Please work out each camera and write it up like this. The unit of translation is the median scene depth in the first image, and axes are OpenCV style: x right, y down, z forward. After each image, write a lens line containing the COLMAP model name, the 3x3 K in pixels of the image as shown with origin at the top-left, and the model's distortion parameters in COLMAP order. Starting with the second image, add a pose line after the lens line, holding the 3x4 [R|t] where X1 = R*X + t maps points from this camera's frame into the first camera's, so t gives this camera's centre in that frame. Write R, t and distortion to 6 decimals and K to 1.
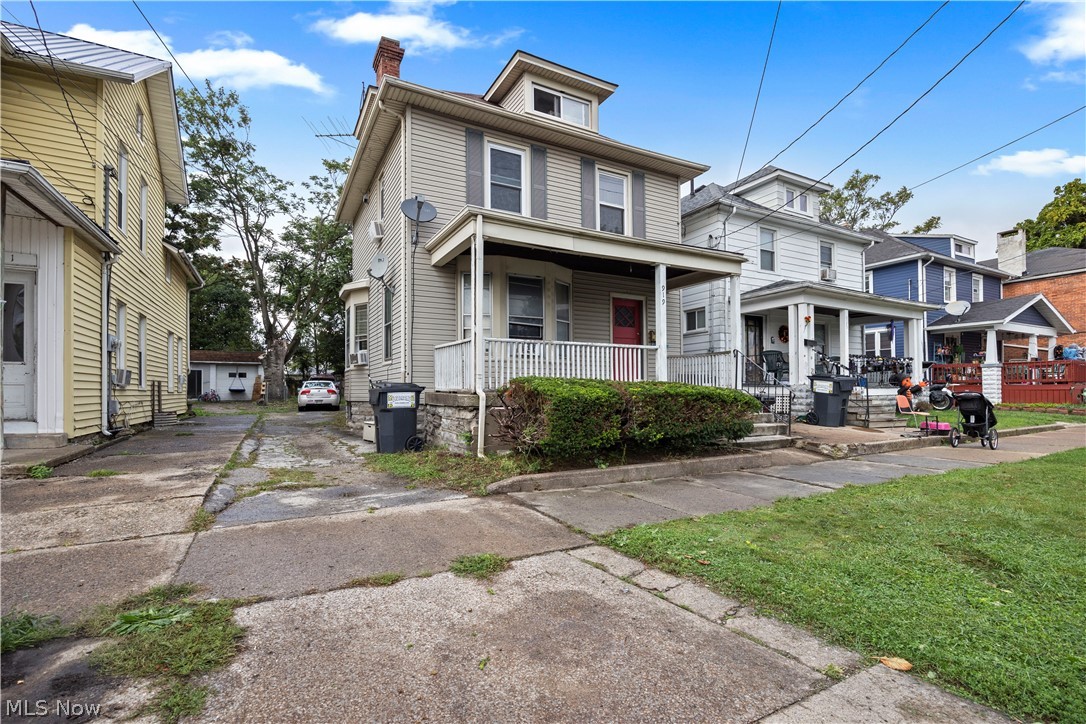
lens RADIAL K [[508.9, 0, 545.4], [0, 508.9, 385.2], [0, 0, 1]] dist [0.002535, 0.000682]
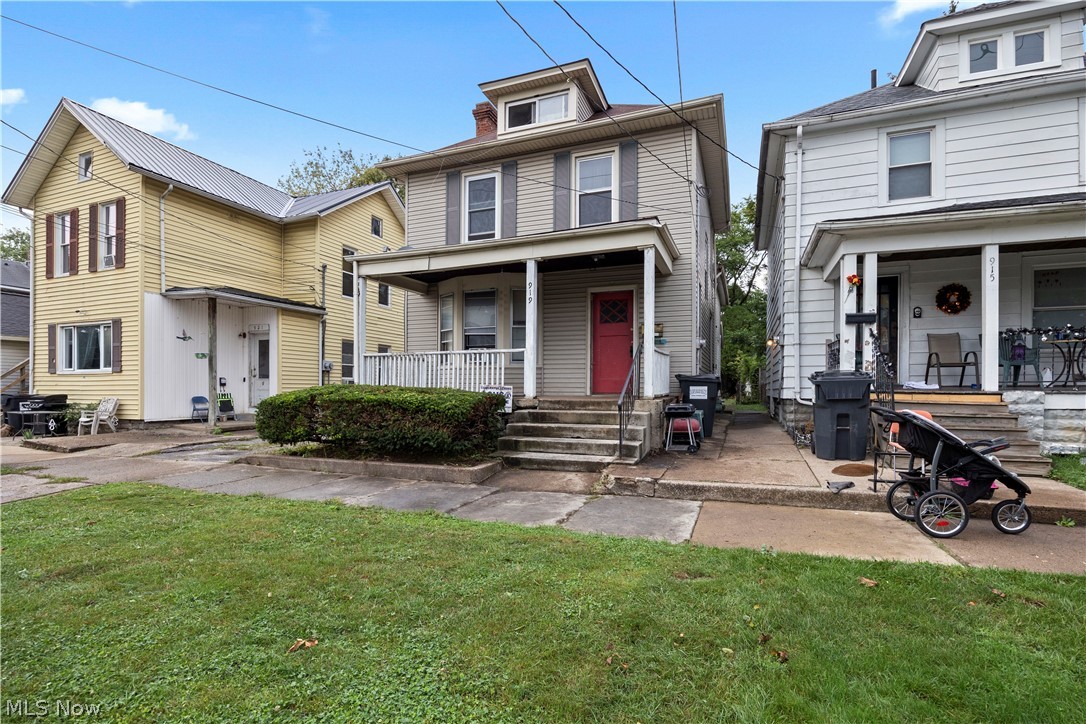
lens RADIAL K [[508.9, 0, 536.5], [0, 508.9, 390.9], [0, 0, 1]] dist [0.002535, 0.000682]
pose [[0.639402, 0.005394, -0.768853, 0.846953], [0.004788, 0.999928, 0.010998, -0.007970], [0.768857, -0.010713, 0.639331, 0.371600]]
